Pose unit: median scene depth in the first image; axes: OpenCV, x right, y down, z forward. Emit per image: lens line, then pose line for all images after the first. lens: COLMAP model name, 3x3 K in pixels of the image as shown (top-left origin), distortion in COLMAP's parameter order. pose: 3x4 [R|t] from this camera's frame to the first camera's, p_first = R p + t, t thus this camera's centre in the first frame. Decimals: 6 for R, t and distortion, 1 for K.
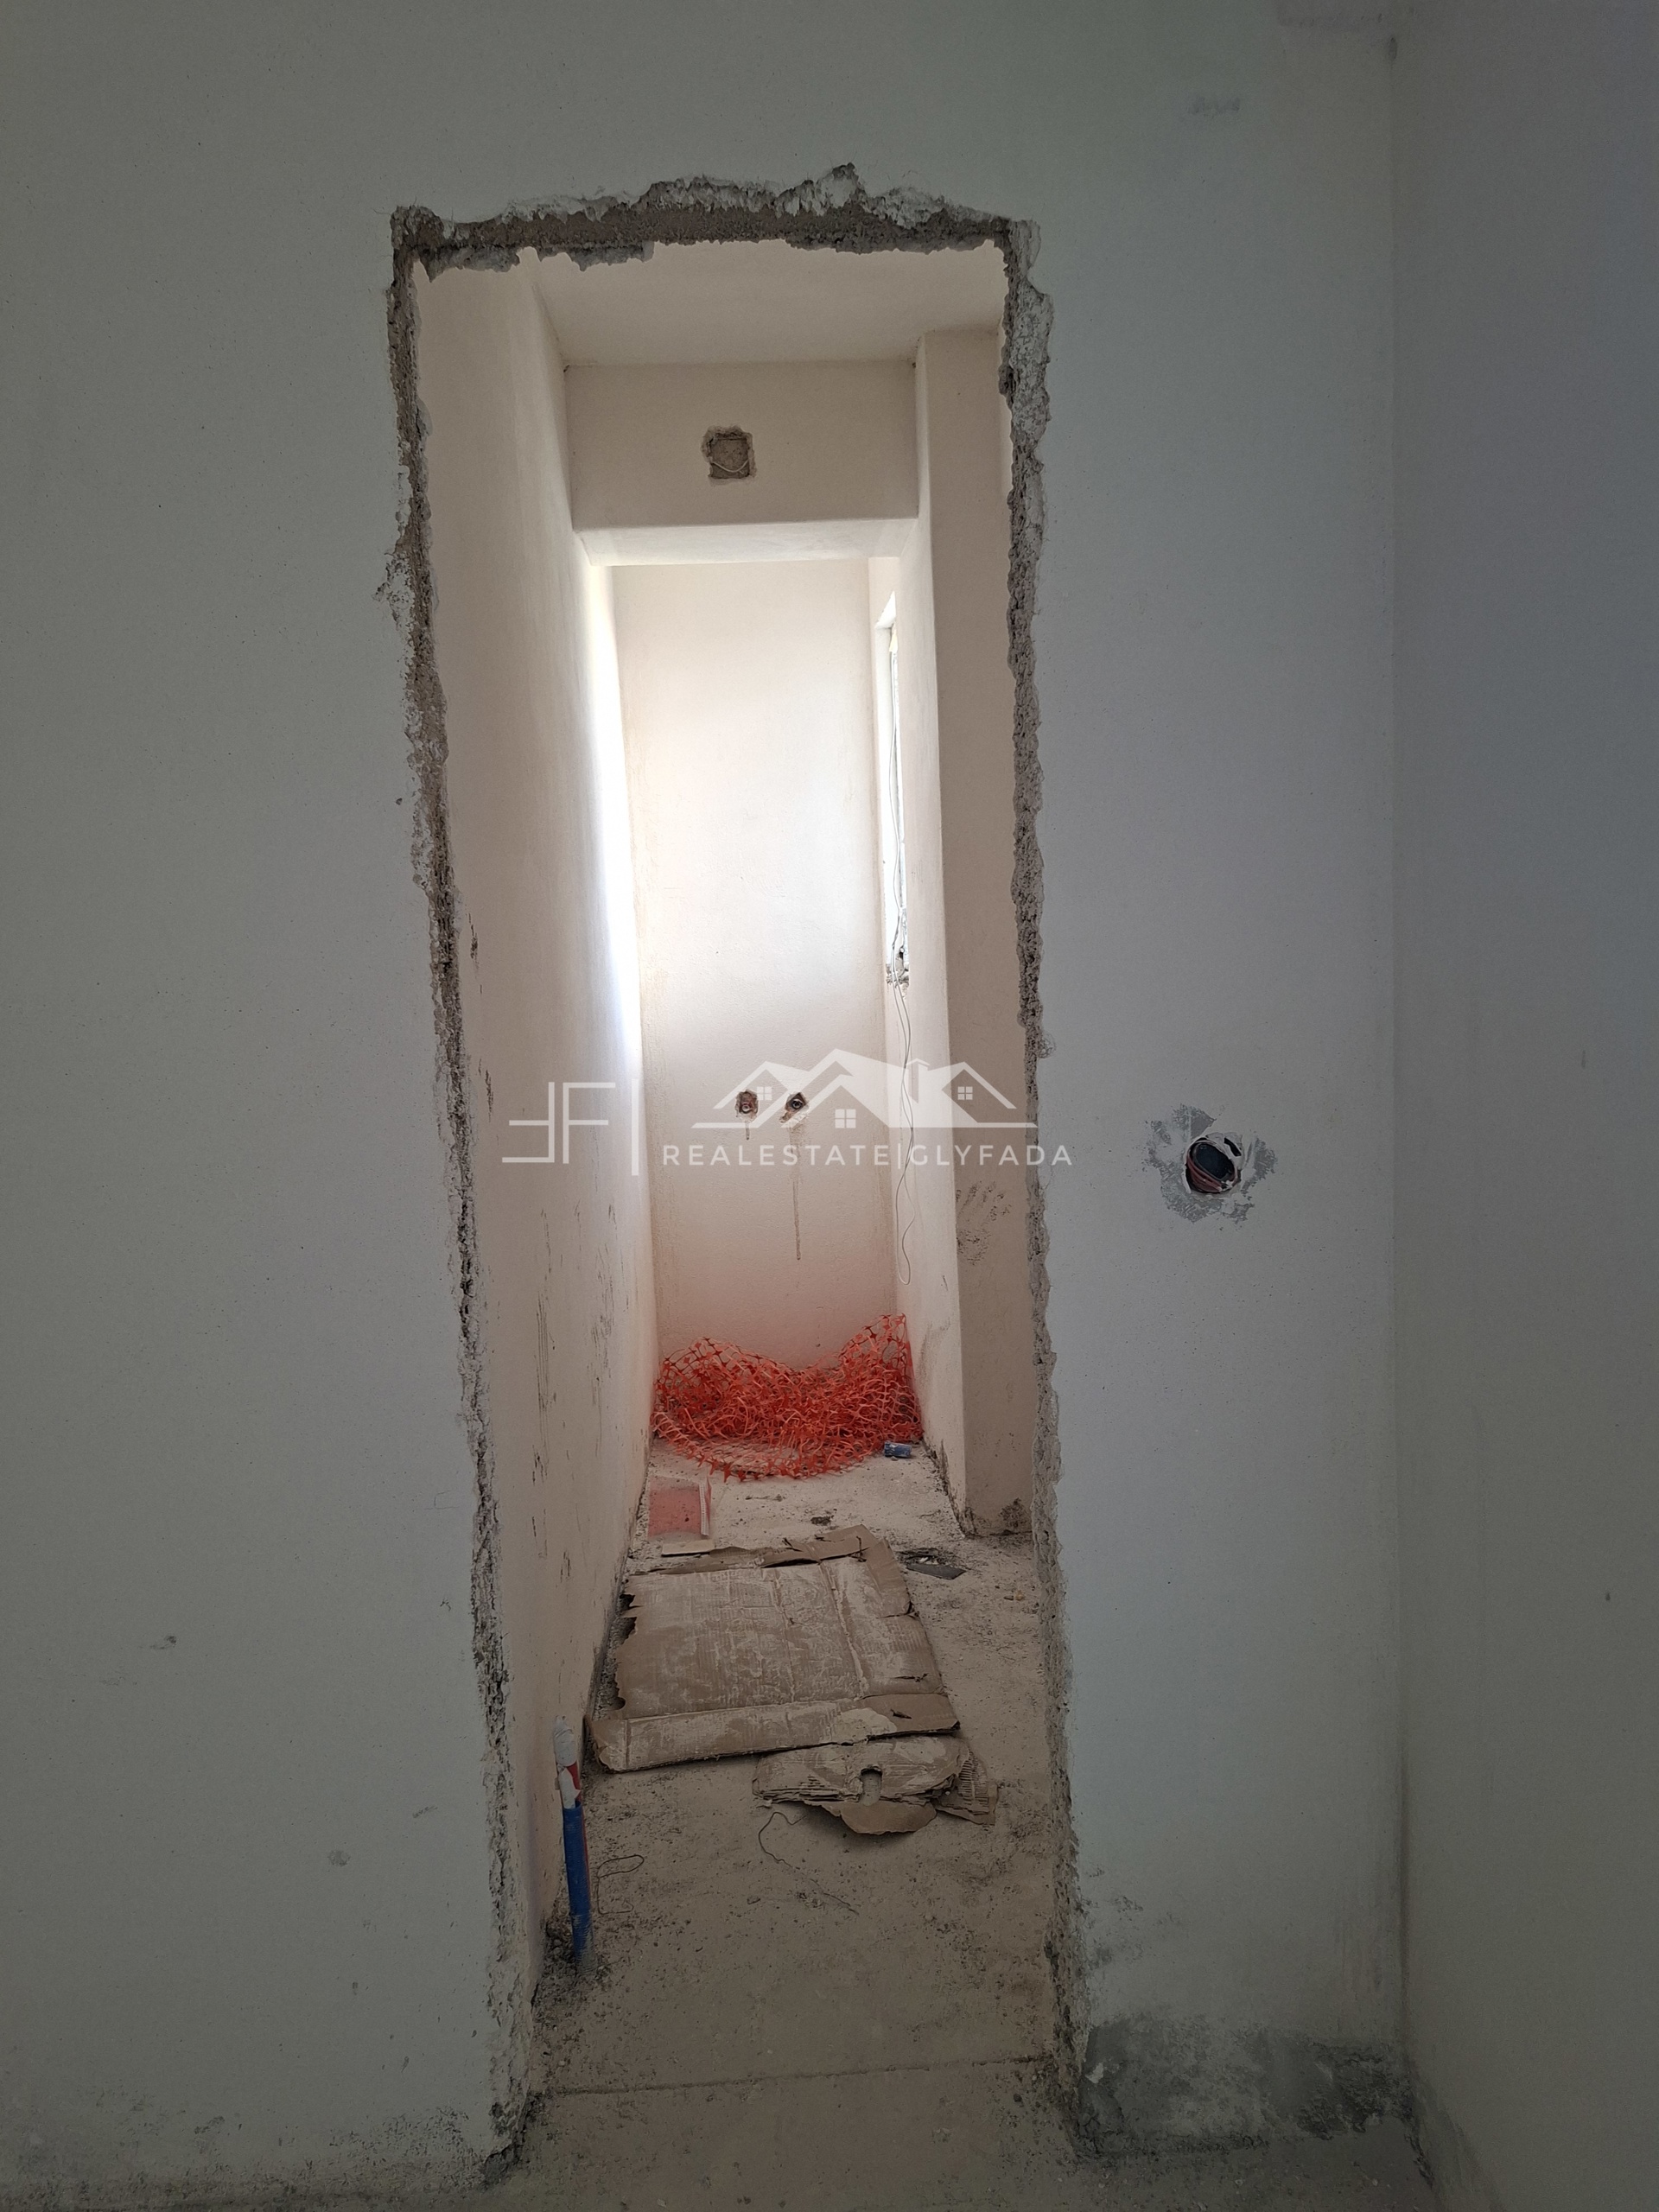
lens RADIAL K [[1540.9, 0, 827.5], [0, 1540.9, 1094.6], [0, 0, 1]] dist [0.054873, -0.050986]
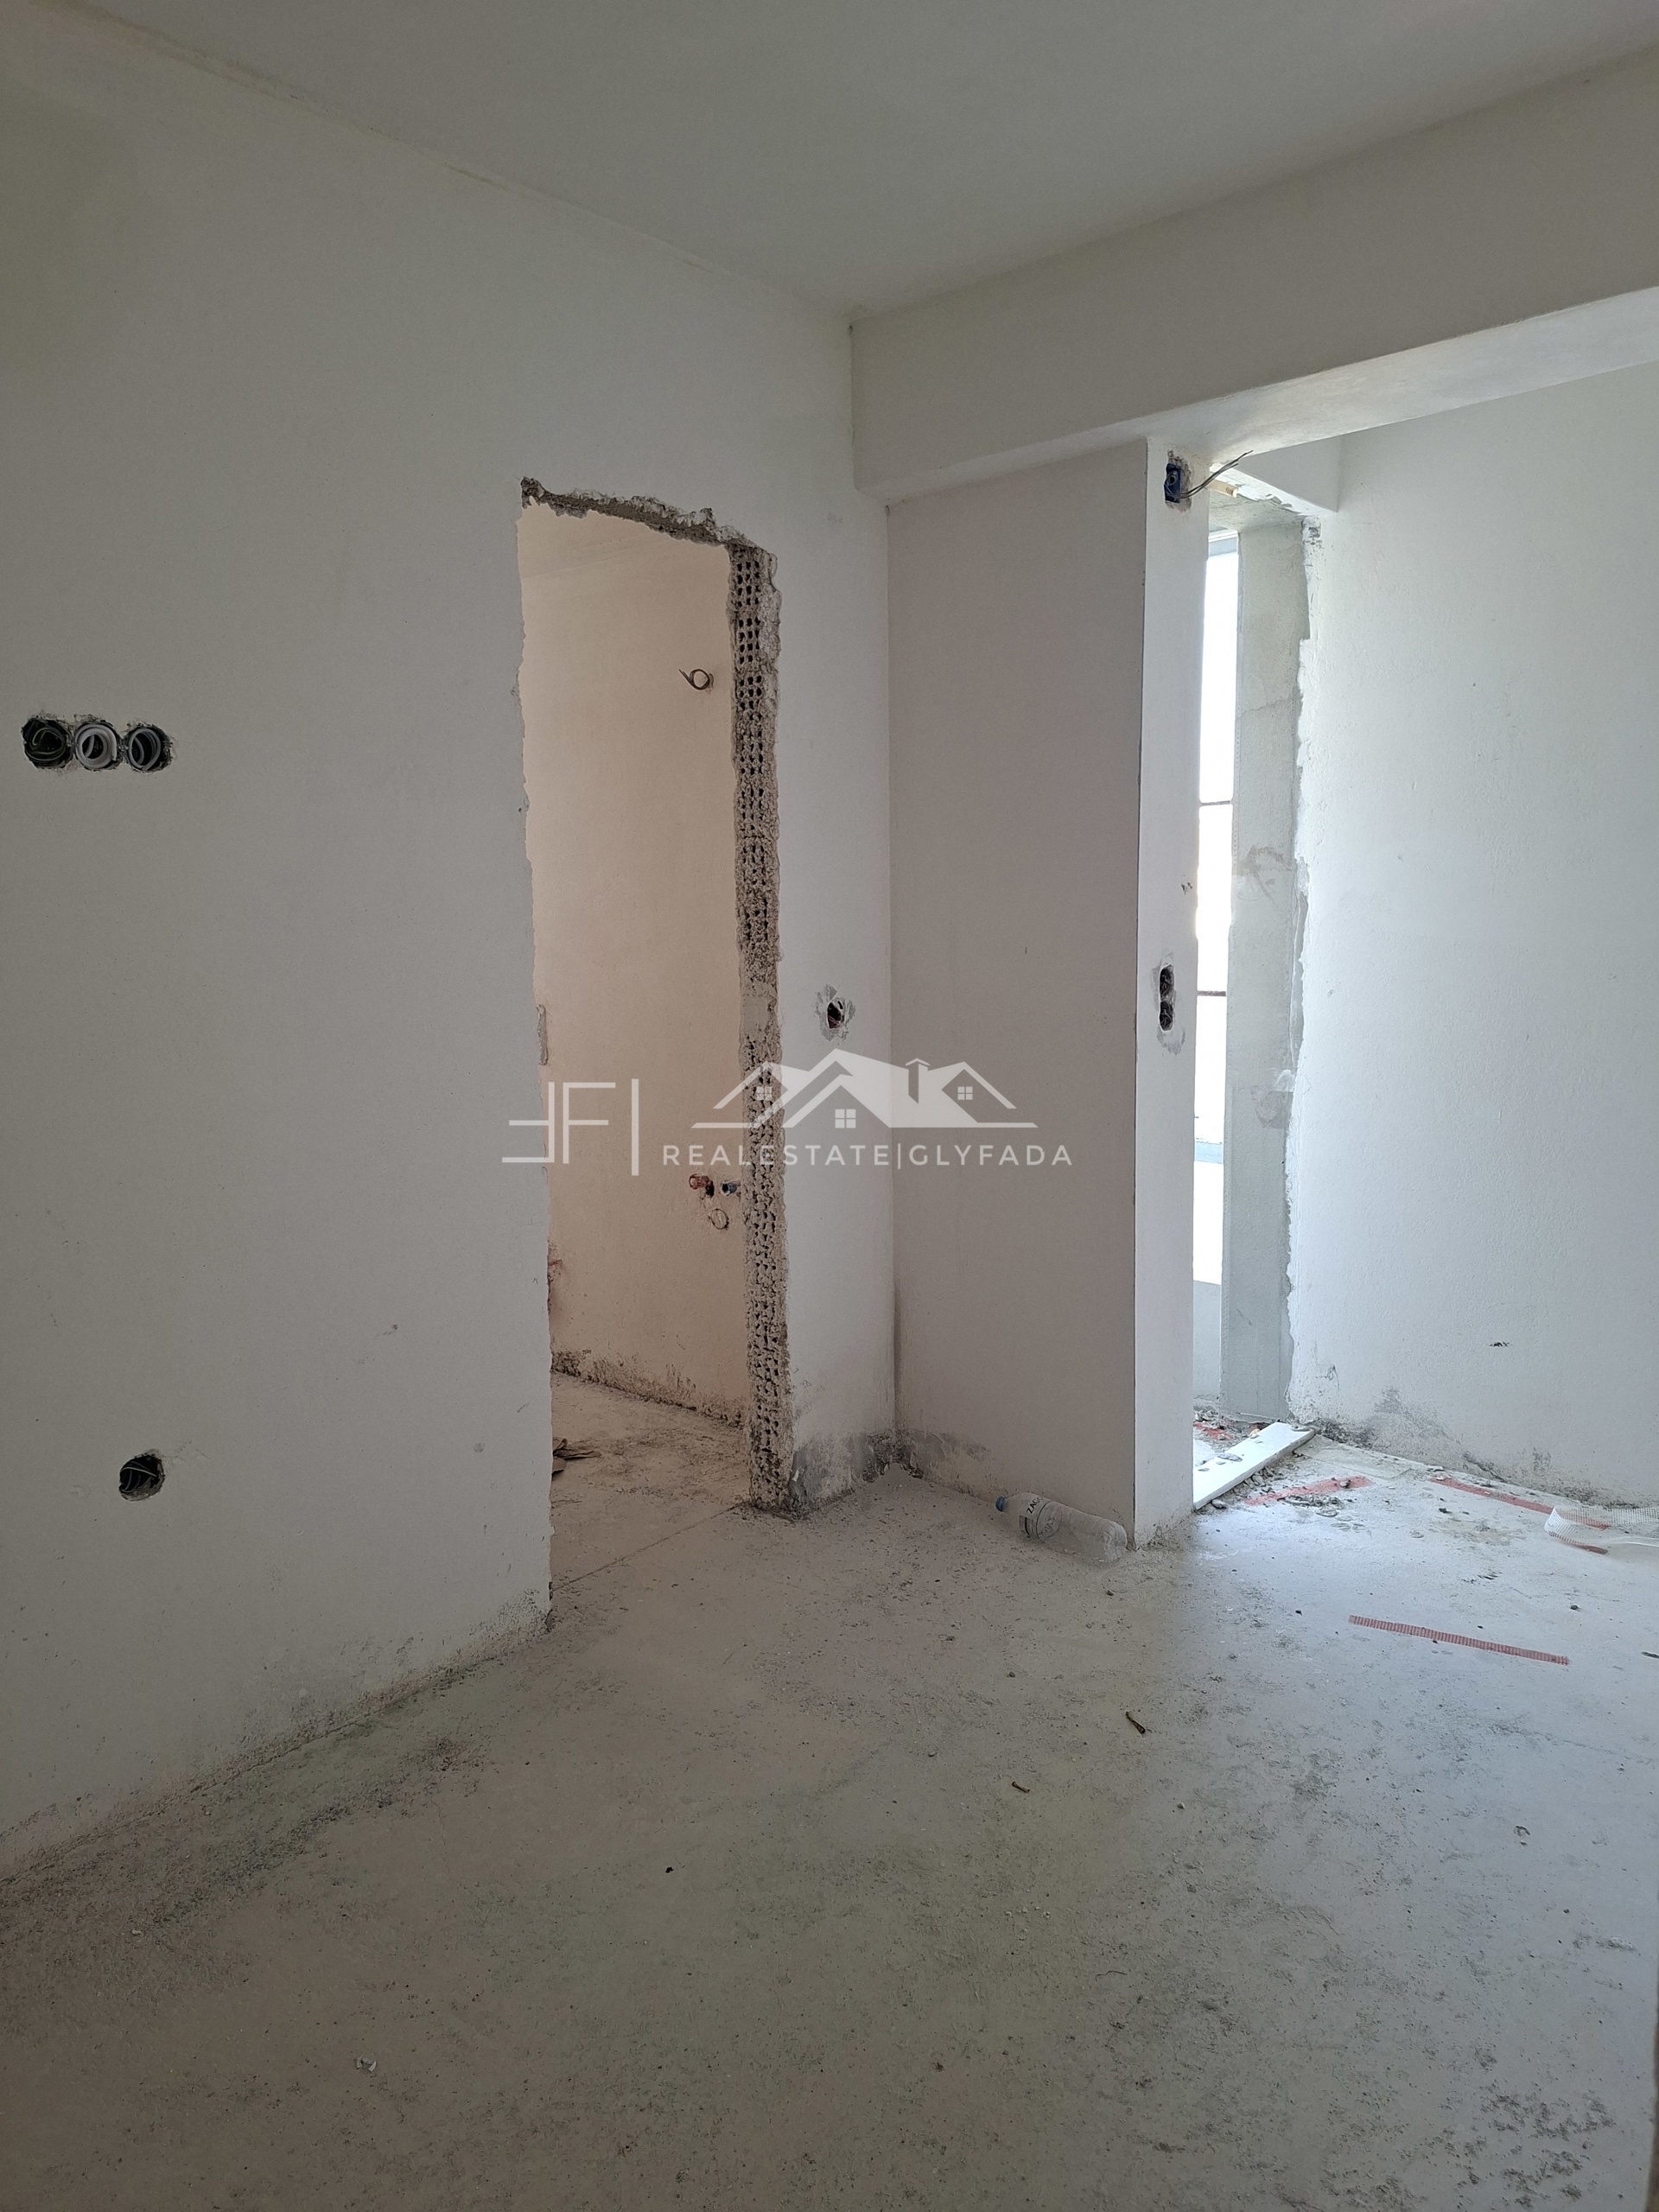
lens RADIAL K [[1540.9, 0, 823.5], [0, 1540.9, 1108.1], [0, 0, 1]] dist [0.054873, -0.050986]
pose [[0.681191, -0.065158, 0.729200, -1.219402], [0.065210, 0.997473, 0.028212, 0.107064], [-0.729196, 0.028333, 0.683718, -0.387562]]
